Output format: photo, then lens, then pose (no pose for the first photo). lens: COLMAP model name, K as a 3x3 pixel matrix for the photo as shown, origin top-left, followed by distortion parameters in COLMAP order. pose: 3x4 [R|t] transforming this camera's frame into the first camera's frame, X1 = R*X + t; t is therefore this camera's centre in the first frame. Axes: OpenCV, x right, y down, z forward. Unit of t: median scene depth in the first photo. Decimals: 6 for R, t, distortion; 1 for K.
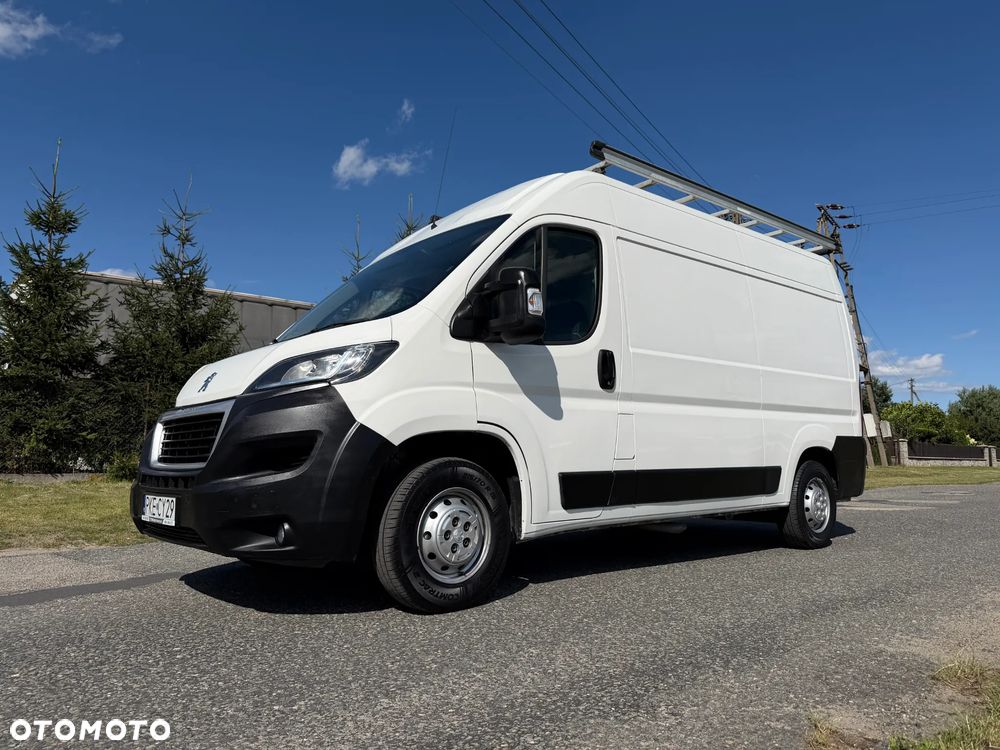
lens RADIAL K [[701.8, 0, 497.3], [0, 701.8, 395.1], [0, 0, 1]] dist [0.001725, -0.001992]
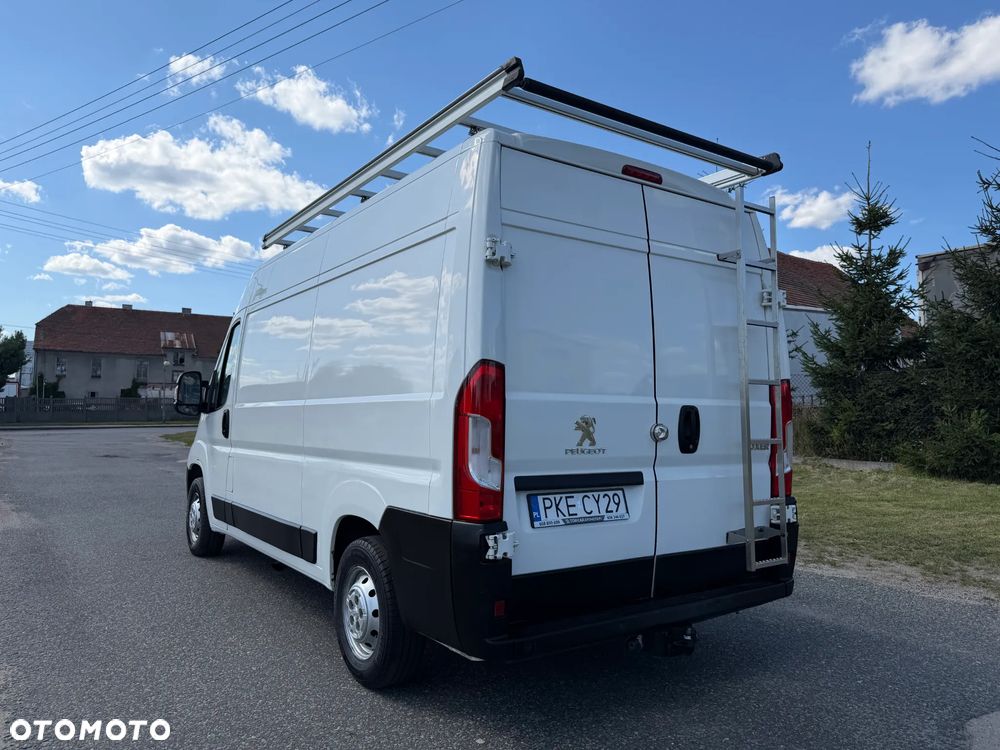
lens RADIAL K [[737.1, 0, 497.3], [0, 737.1, 364.9], [0, 0, 1]] dist [0.000108, -0.003214]
pose [[-0.090343, -0.066875, -0.993663, 1.687445], [0.089476, 0.993163, -0.074977, 0.000465], [0.991883, -0.095682, -0.083741, 1.813011]]
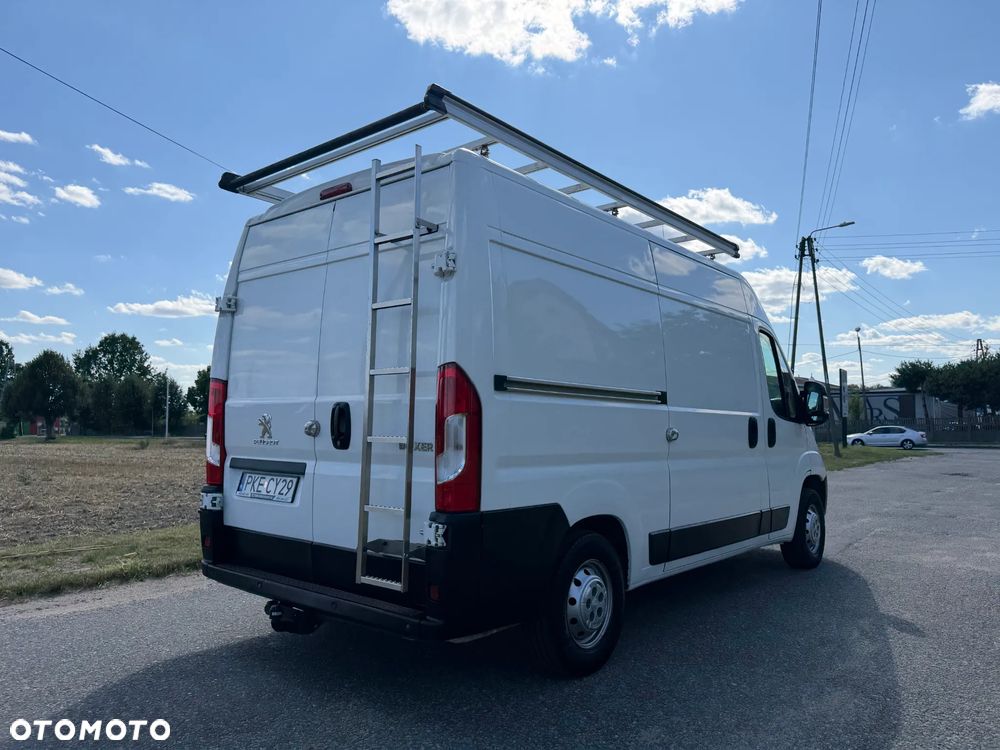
lens RADIAL K [[717.0, 0, 505.8], [0, 717.0, 363.8], [0, 0, 1]] dist [0.007236, -0.011976]
pose [[-0.984173, -0.017295, -0.176367, 0.646909], [0.015394, 0.983120, -0.182313, 0.130804], [0.176543, -0.182143, -0.967293, 2.949589]]
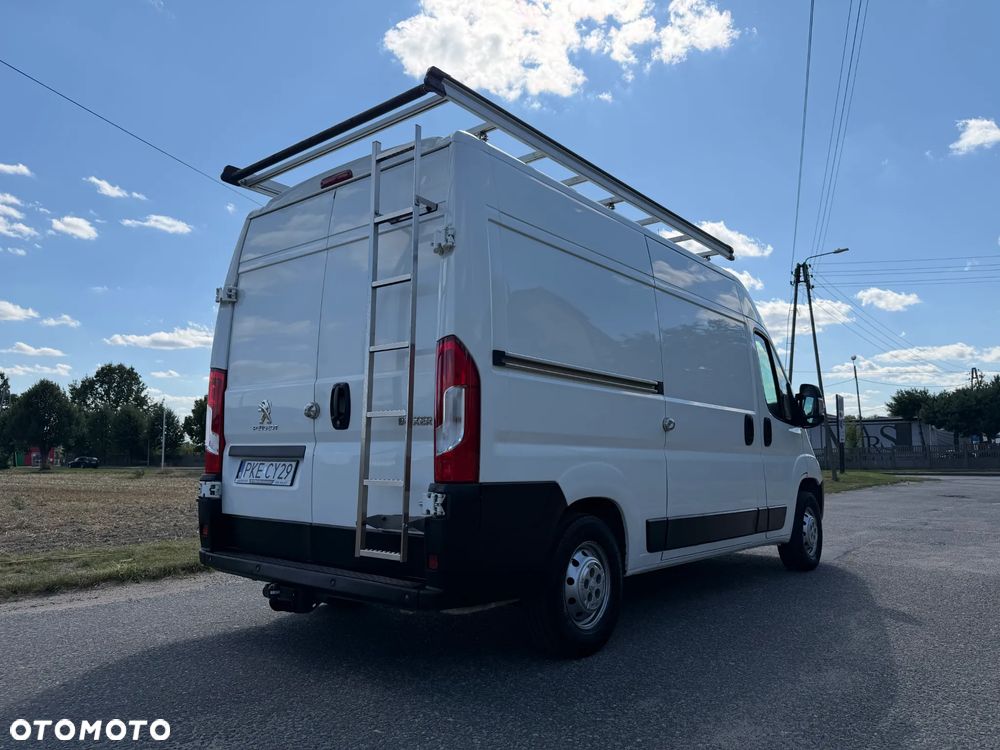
lens RADIAL K [[718.3, 0, 506.7], [0, 718.3, 377.9], [0, 0, 1]] dist [0.000984, -0.005222]
pose [[-0.983197, -0.019962, -0.181453, 0.649309], [0.018190, 0.978342, -0.206193, 0.200241], [0.181639, -0.206029, -0.961540, 2.947430]]
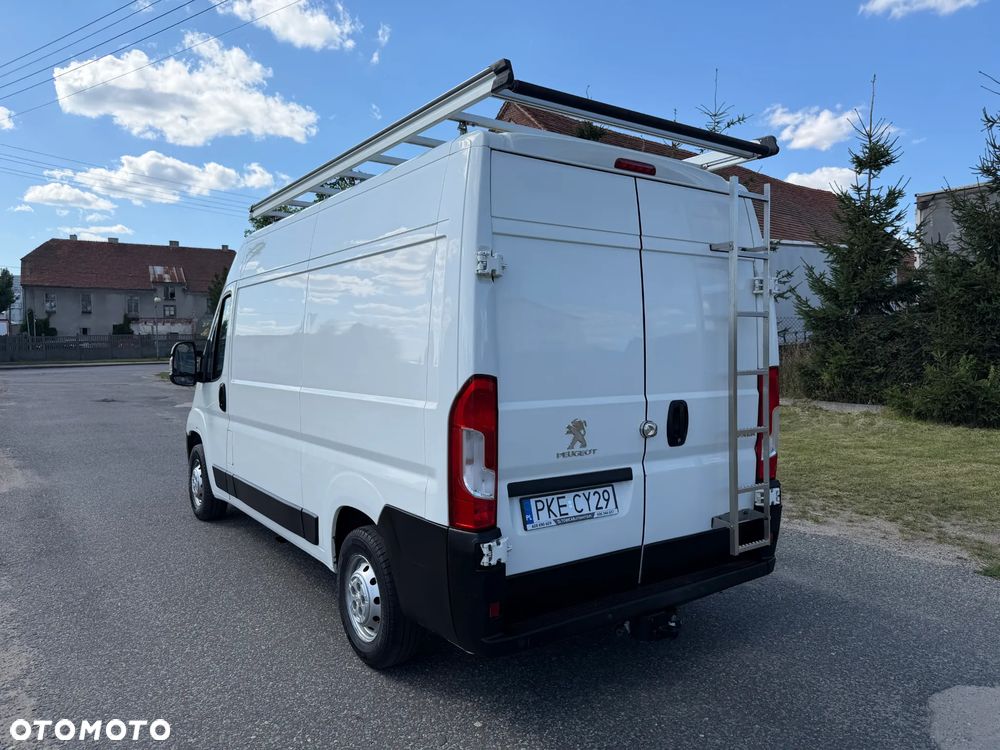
lens RADIAL K [[737.3, 0, 497.8], [0, 737.3, 379.7], [0, 0, 1]] dist [0.003868, -0.007551]
pose [[-0.082450, 0.053524, -0.995157, 1.701575], [0.100685, 0.993895, 0.045114, -0.093023], [0.991496, -0.096478, -0.087336, 1.825835]]
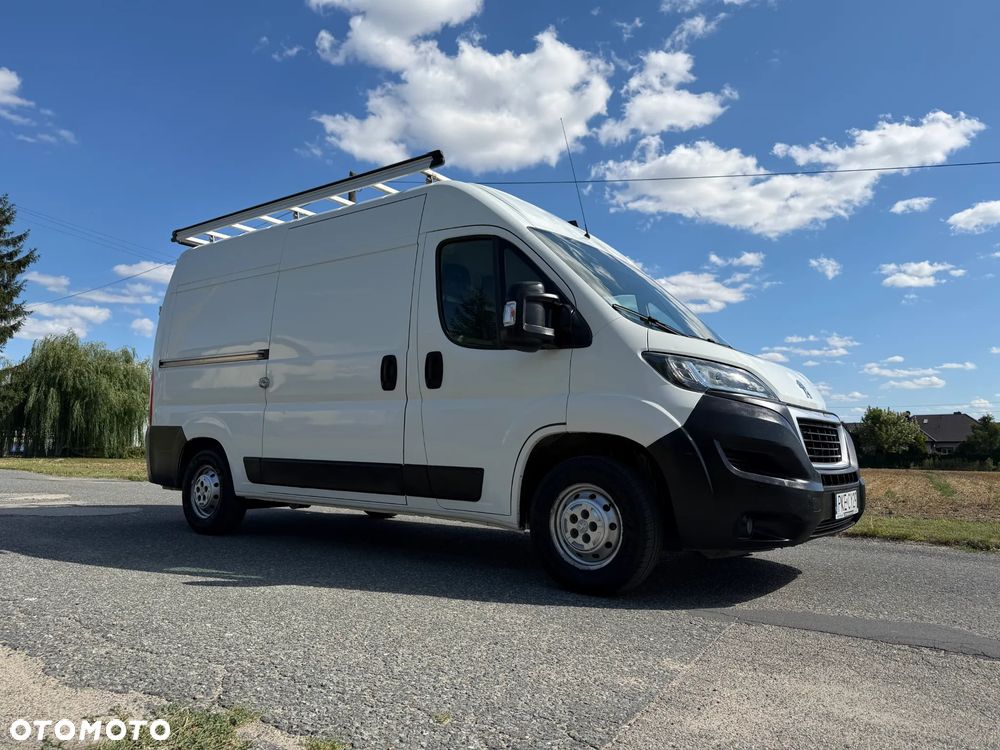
lens RADIAL K [[719.5, 0, 503.4], [0, 719.5, 364.7], [0, 0, 1]] dist [0.001520, -0.004580]
pose [[-0.221688, 0.112518, 0.968604, -1.384181], [-0.110642, 0.984003, -0.139630, 0.151803], [-0.968820, -0.138123, -0.205693, 1.657734]]
